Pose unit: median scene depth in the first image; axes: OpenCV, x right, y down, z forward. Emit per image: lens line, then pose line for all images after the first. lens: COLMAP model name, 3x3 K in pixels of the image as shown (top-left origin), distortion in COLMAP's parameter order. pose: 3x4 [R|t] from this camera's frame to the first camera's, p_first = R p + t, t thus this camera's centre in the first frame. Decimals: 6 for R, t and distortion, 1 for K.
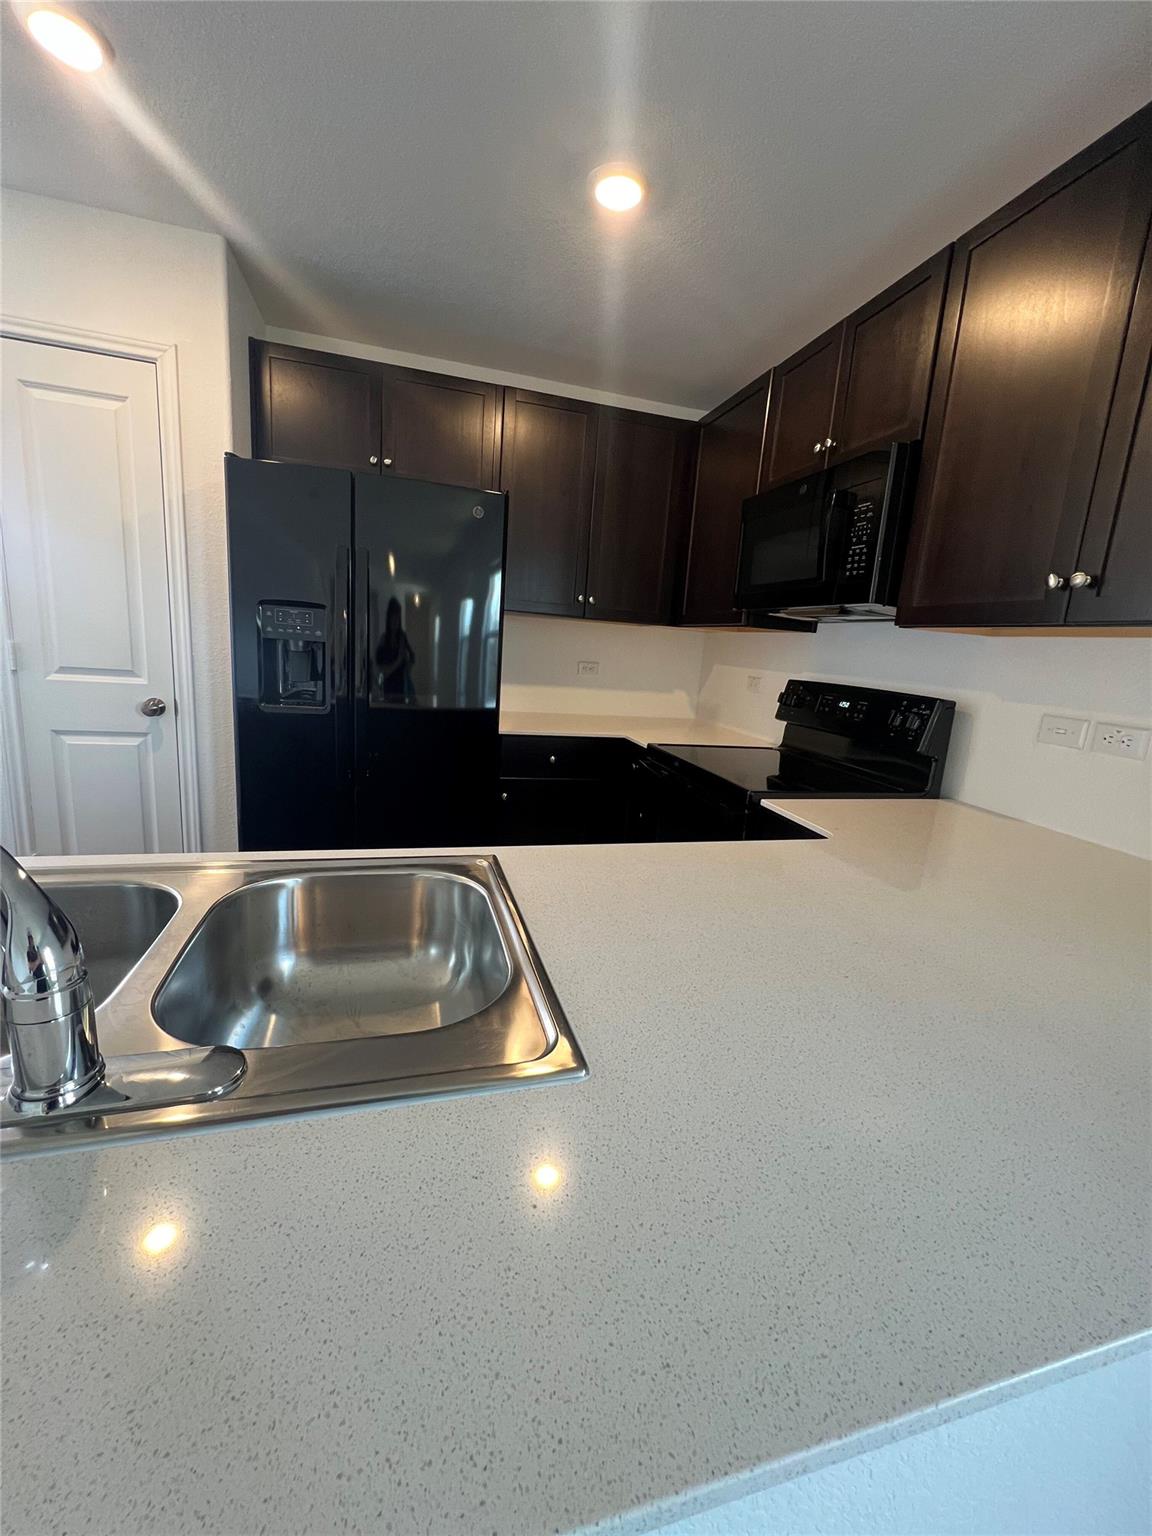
lens RADIAL K [[618.3, 0, 579.8], [0, 618.3, 767.1], [0, 0, 1]] dist [-0.000839, -0.000190]
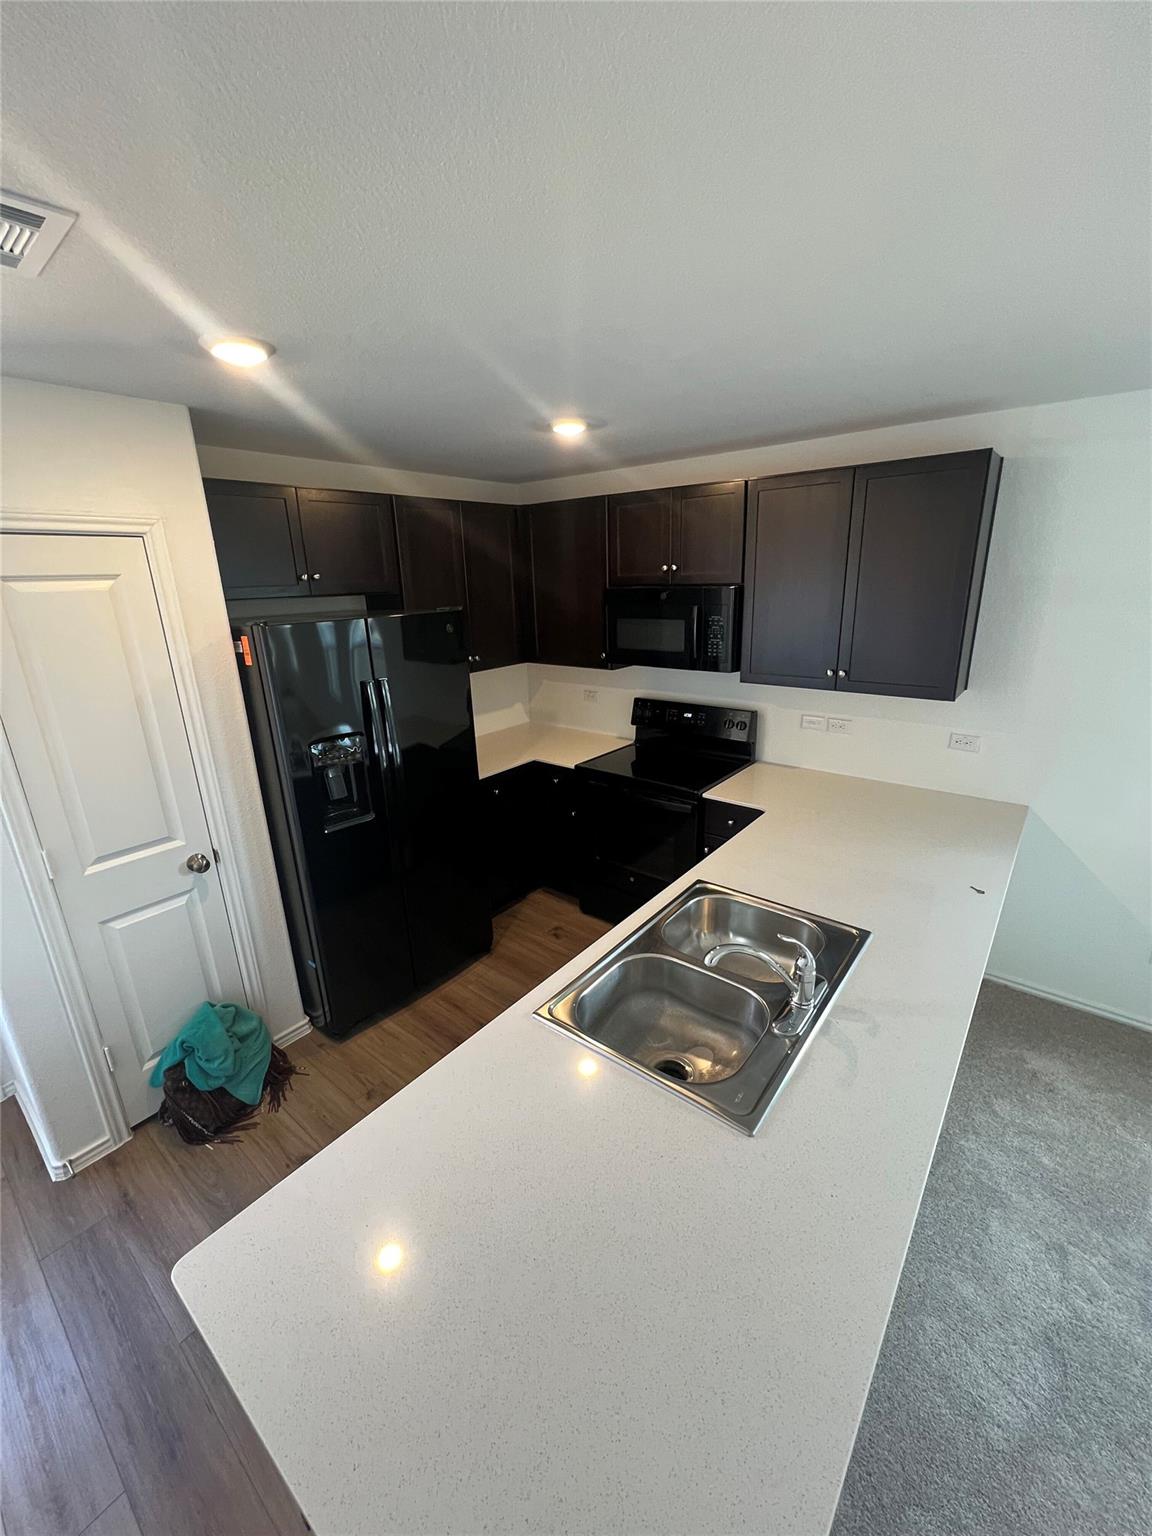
lens RADIAL K [[618.3, 0, 579.8], [0, 618.3, 767.1], [0, 0, 1]] dist [-0.000839, -0.000190]
pose [[0.809530, -0.265038, 0.523847, -0.715225], [0.200946, 0.963490, 0.176941, -0.324611], [-0.551617, -0.037974, 0.833232, -0.214805]]
